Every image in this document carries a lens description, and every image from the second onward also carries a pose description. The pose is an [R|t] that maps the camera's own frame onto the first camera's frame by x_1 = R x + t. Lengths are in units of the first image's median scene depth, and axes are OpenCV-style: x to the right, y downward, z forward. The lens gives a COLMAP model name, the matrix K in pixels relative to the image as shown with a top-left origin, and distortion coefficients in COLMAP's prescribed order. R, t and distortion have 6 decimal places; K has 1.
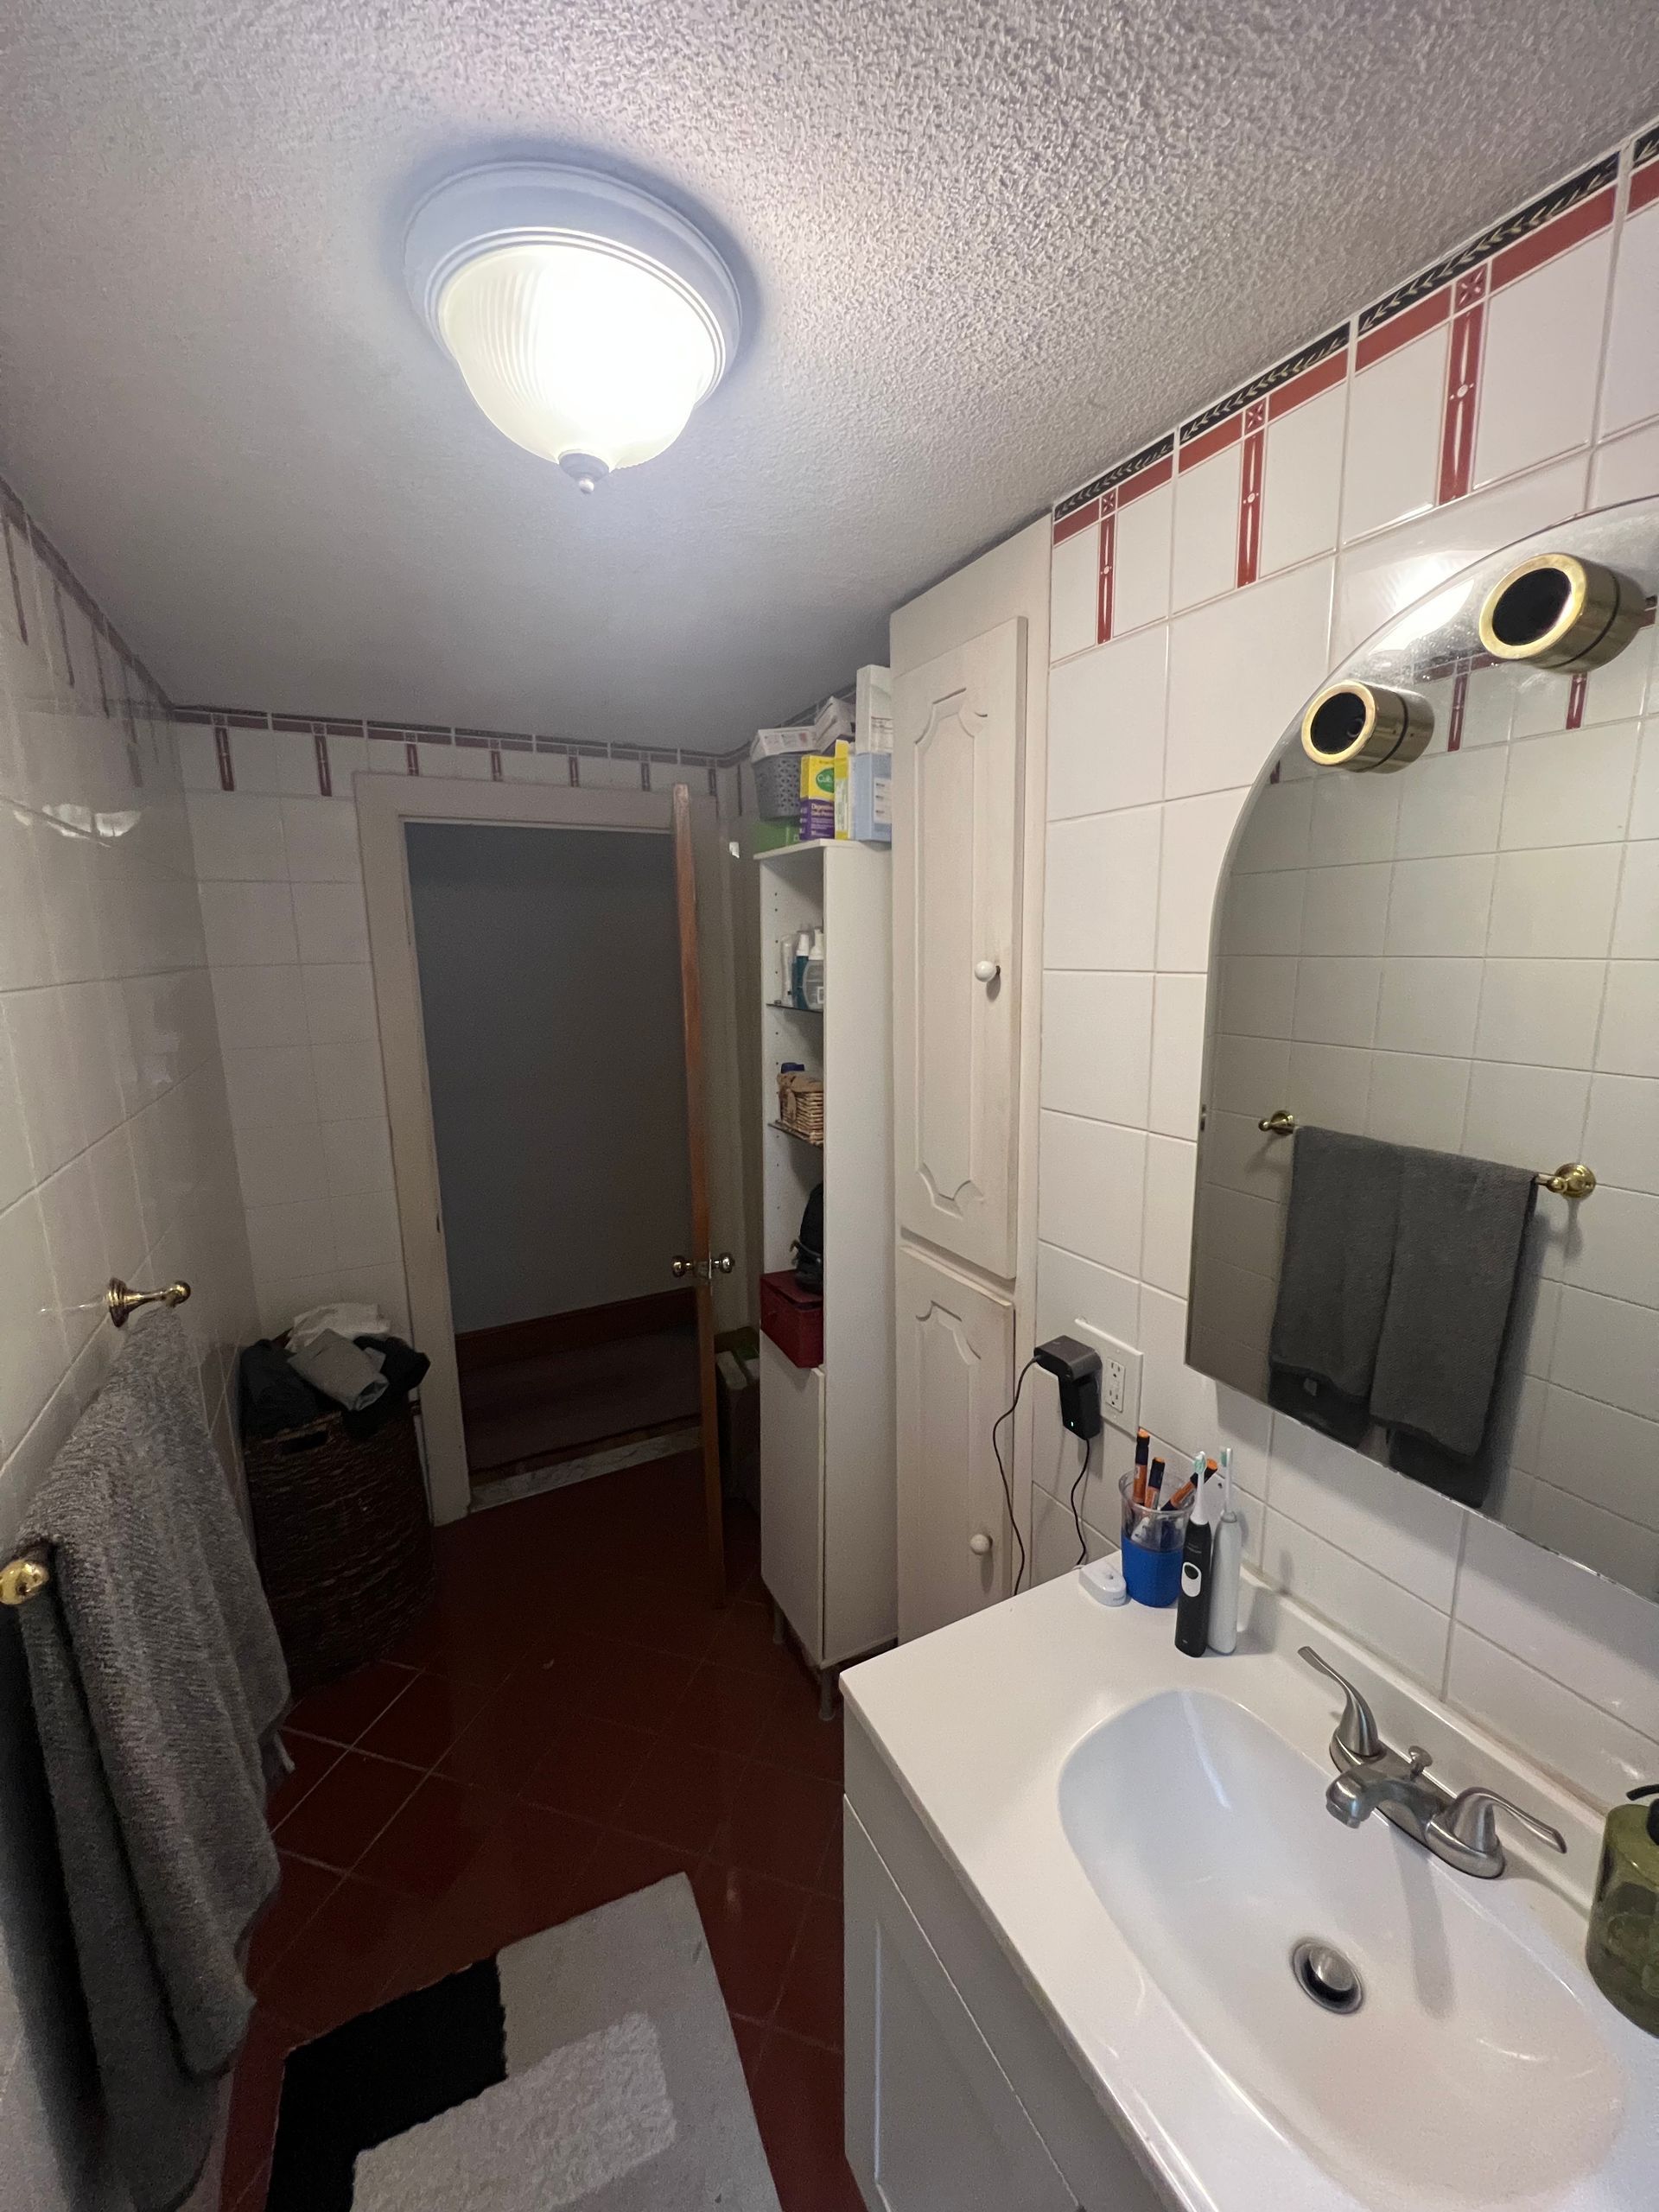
lens RADIAL K [[882.2, 0, 832.0], [0, 882.2, 1099.2], [0, 0, 1]] dist [-0.001733, 0.000197]
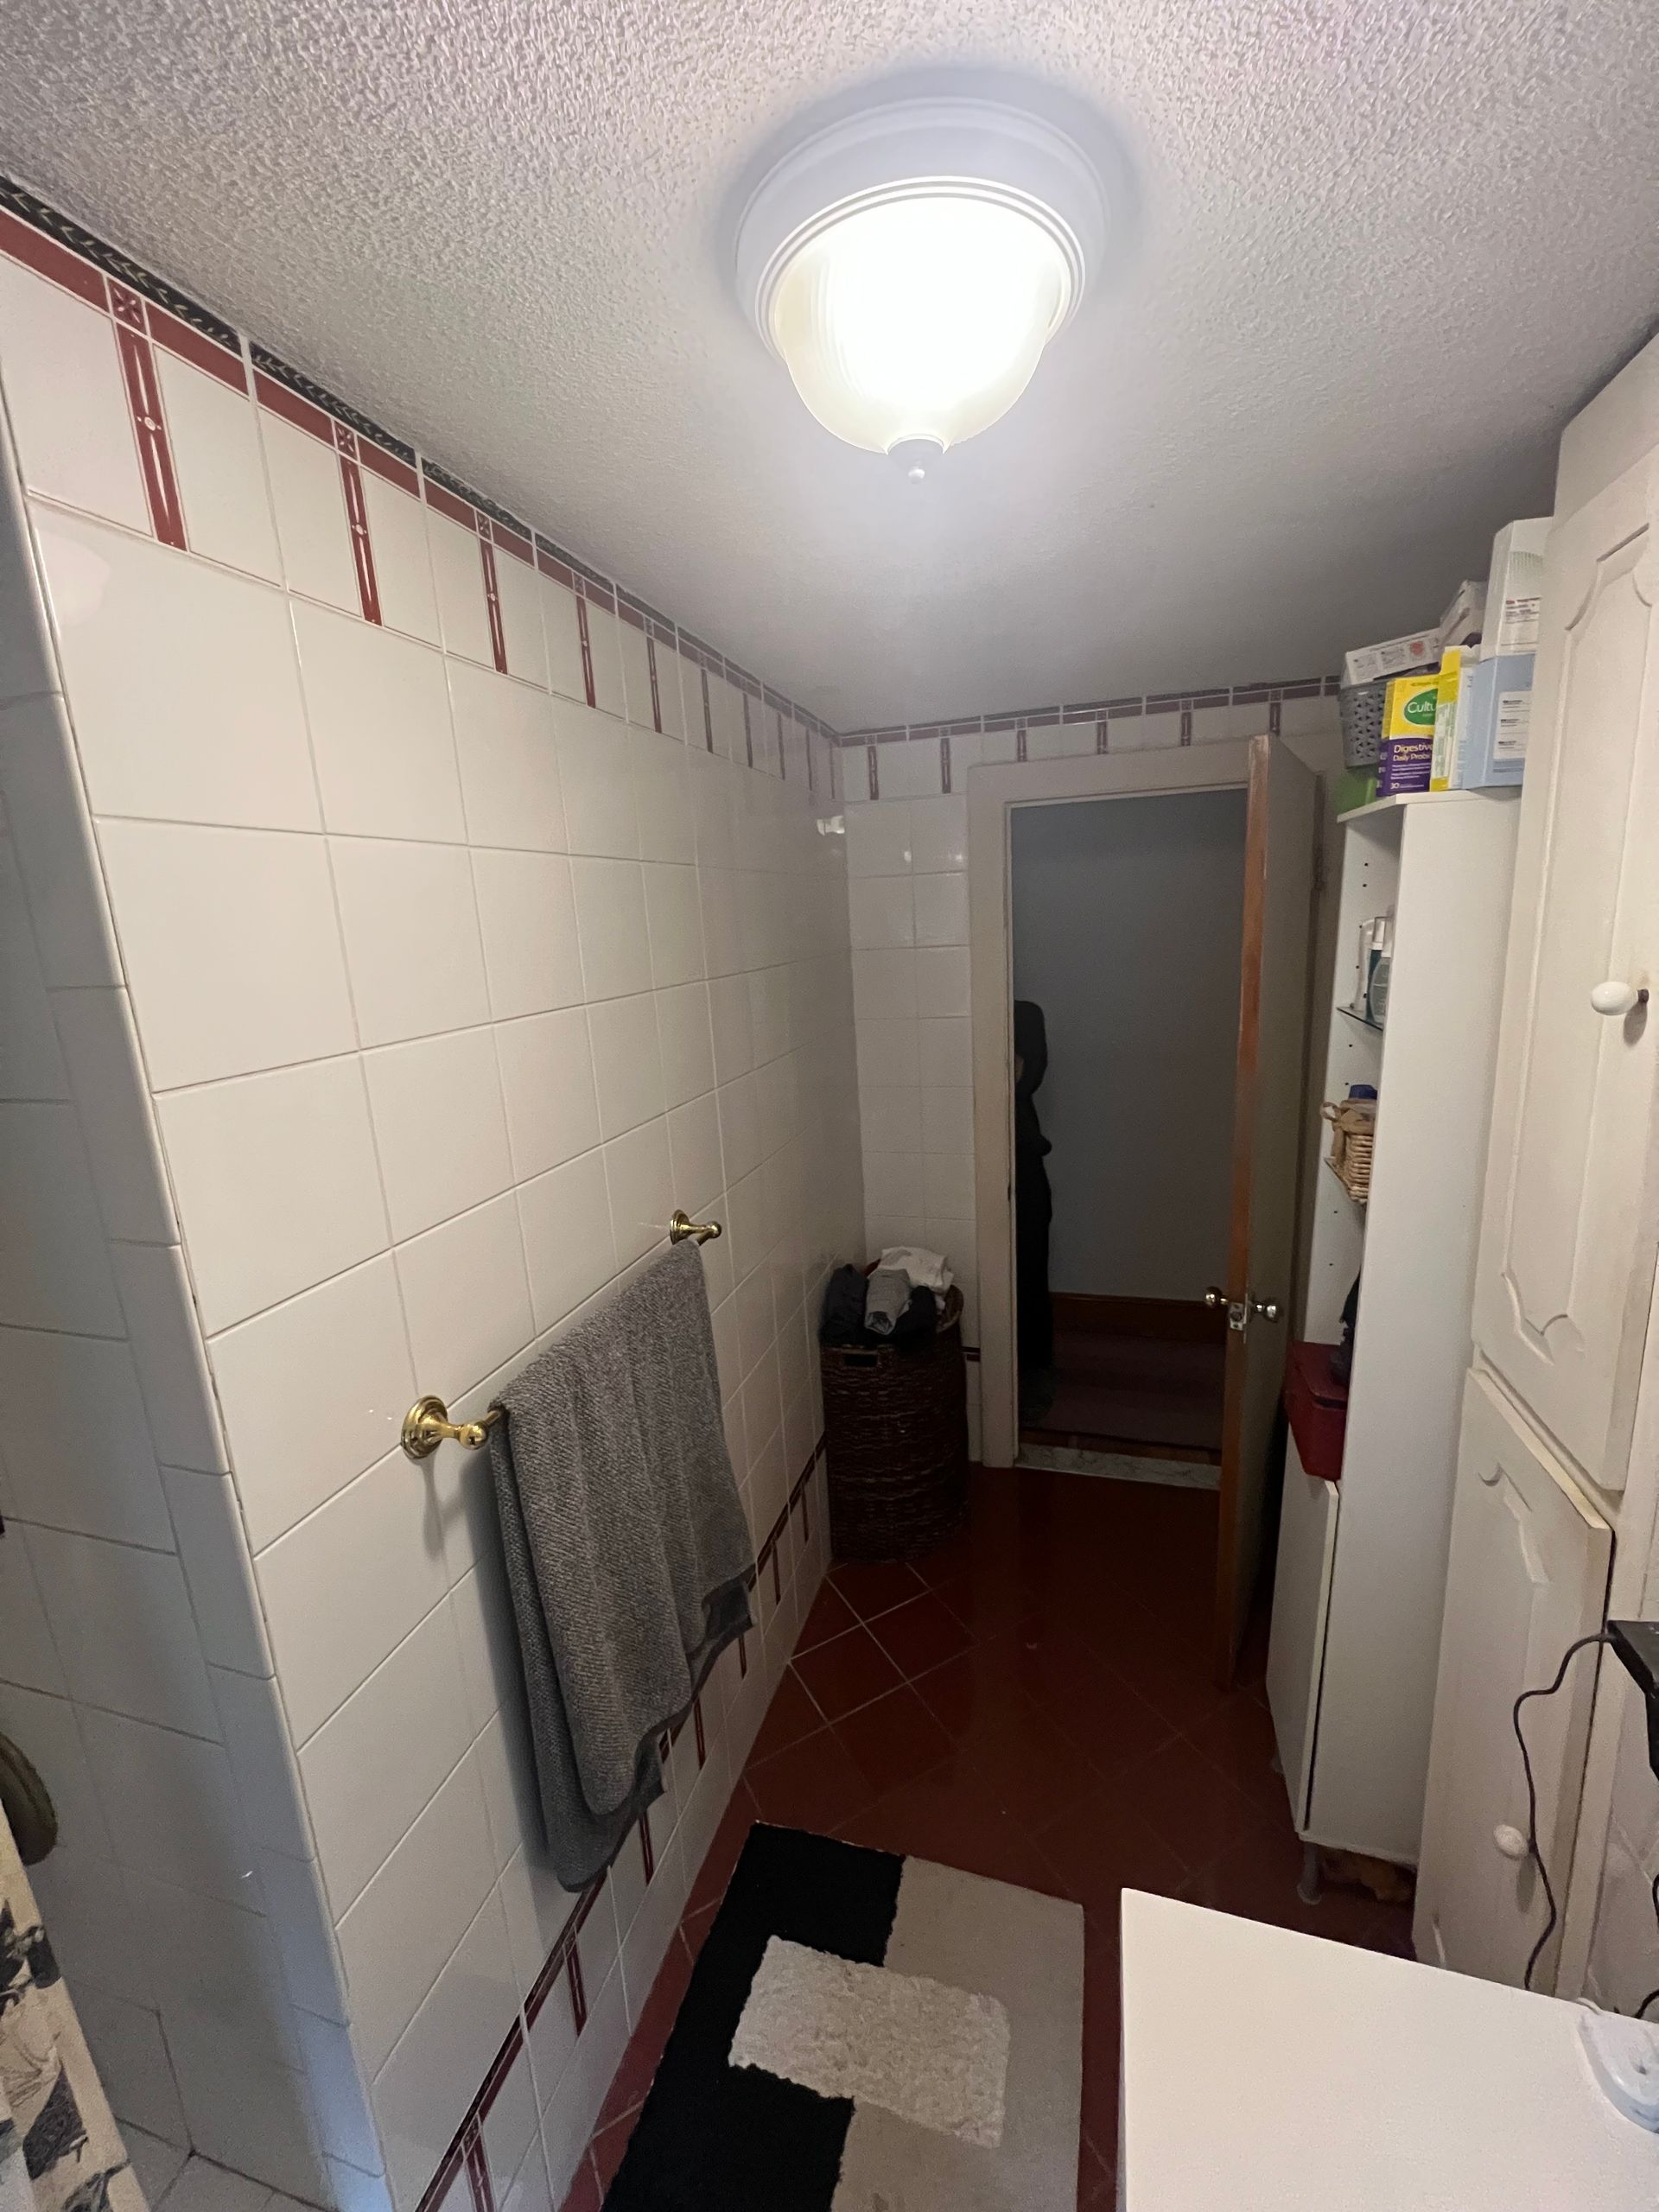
lens RADIAL K [[882.2, 0, 832.0], [0, 882.2, 1099.2], [0, 0, 1]] dist [-0.001733, 0.000197]
pose [[0.716690, 0.118273, -0.687290, 0.177437], [-0.079893, 0.992950, 0.087563, -0.070741], [0.692801, -0.007845, 0.721086, 0.148464]]
